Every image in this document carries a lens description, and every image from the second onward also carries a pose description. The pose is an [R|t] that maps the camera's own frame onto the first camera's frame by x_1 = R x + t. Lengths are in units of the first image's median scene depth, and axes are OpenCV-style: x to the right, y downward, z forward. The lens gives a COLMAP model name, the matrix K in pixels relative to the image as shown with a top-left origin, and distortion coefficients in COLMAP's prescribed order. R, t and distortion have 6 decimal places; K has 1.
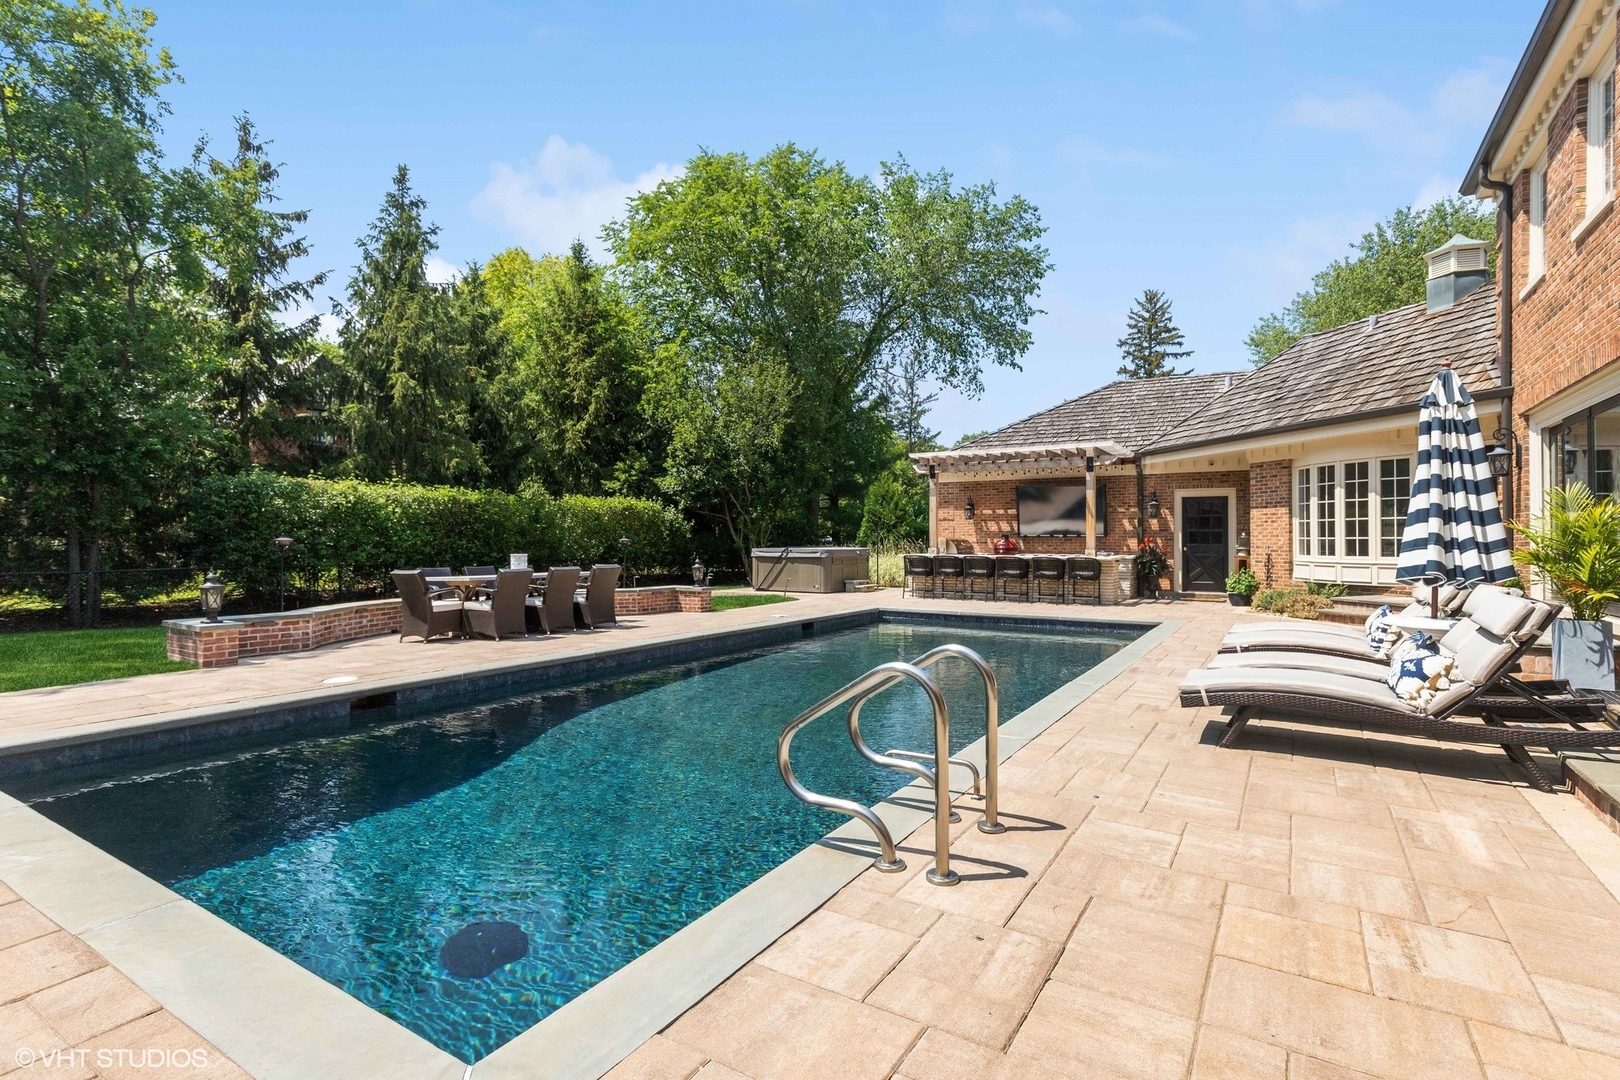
lens RADIAL K [[770.4, 0, 810.0], [0, 770.4, 540.0], [0, 0, 1]] dist [0.003554, -0.007412]
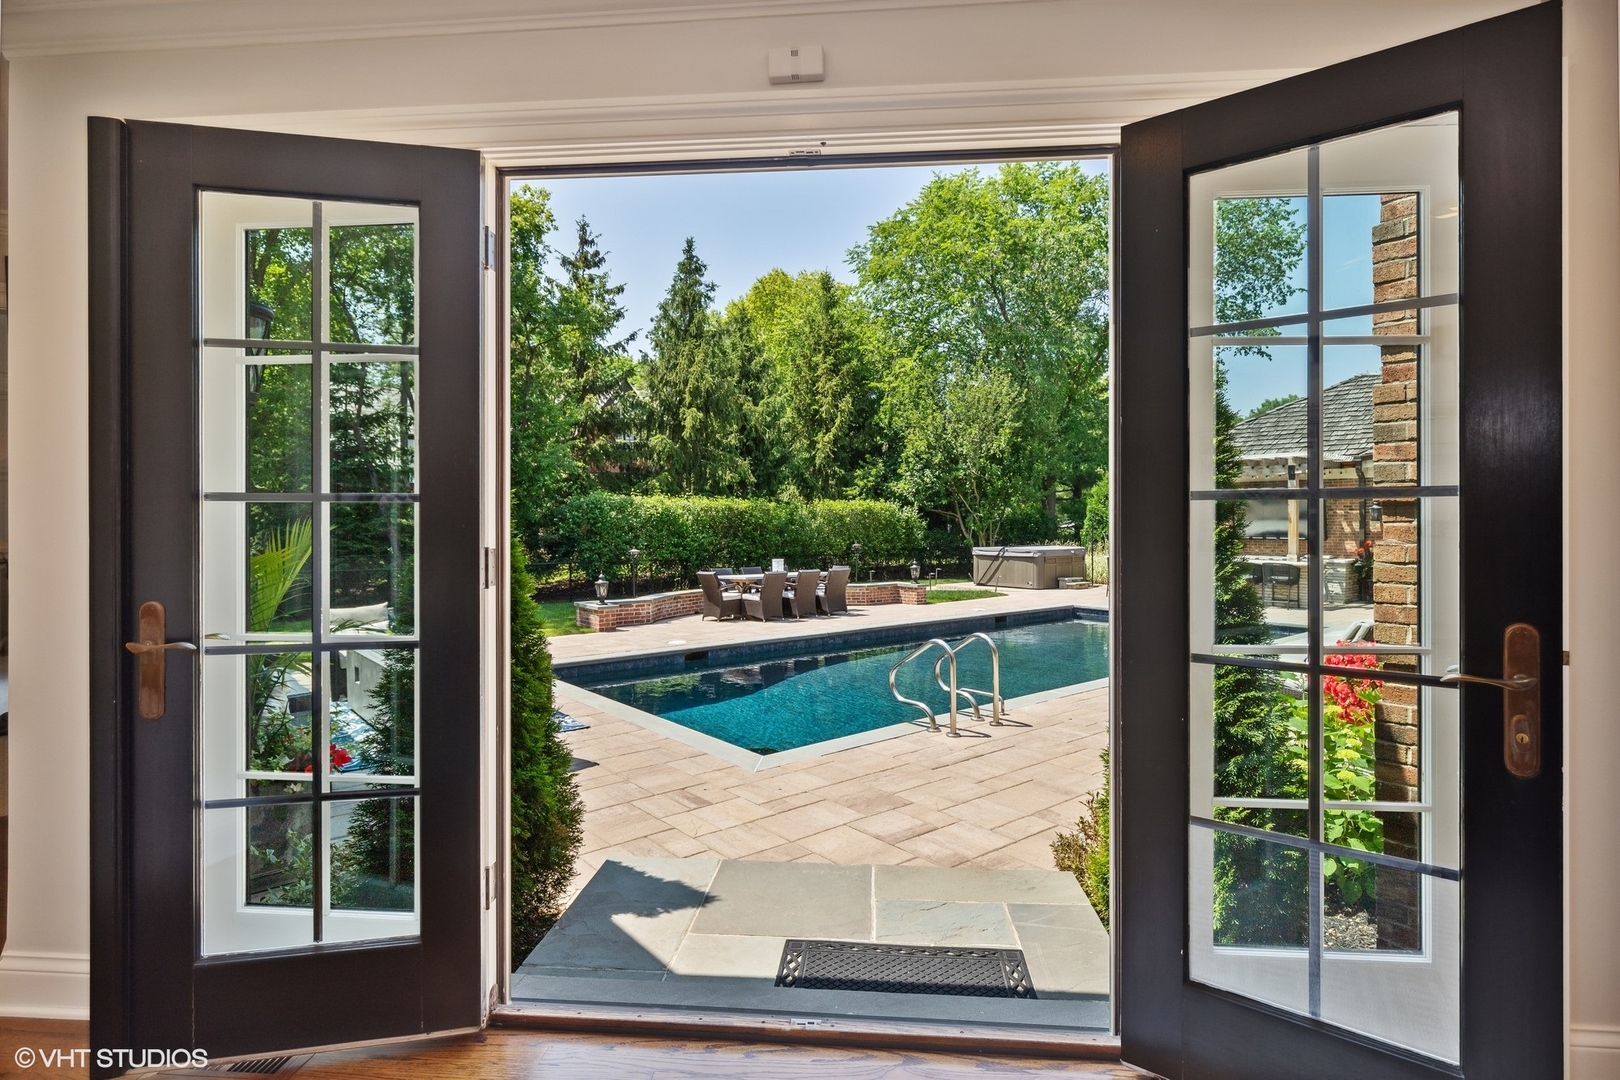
lens RADIAL K [[844.4, 0, 801.3], [0, 844.4, 520.2], [0, 0, 1]] dist [0.001791, 0.000052]
pose [[0.944550, -0.003004, -0.328353, 0.093719], [0.003983, 0.999989, 0.002310, -0.032629], [0.328342, -0.003490, 0.944552, -0.244553]]
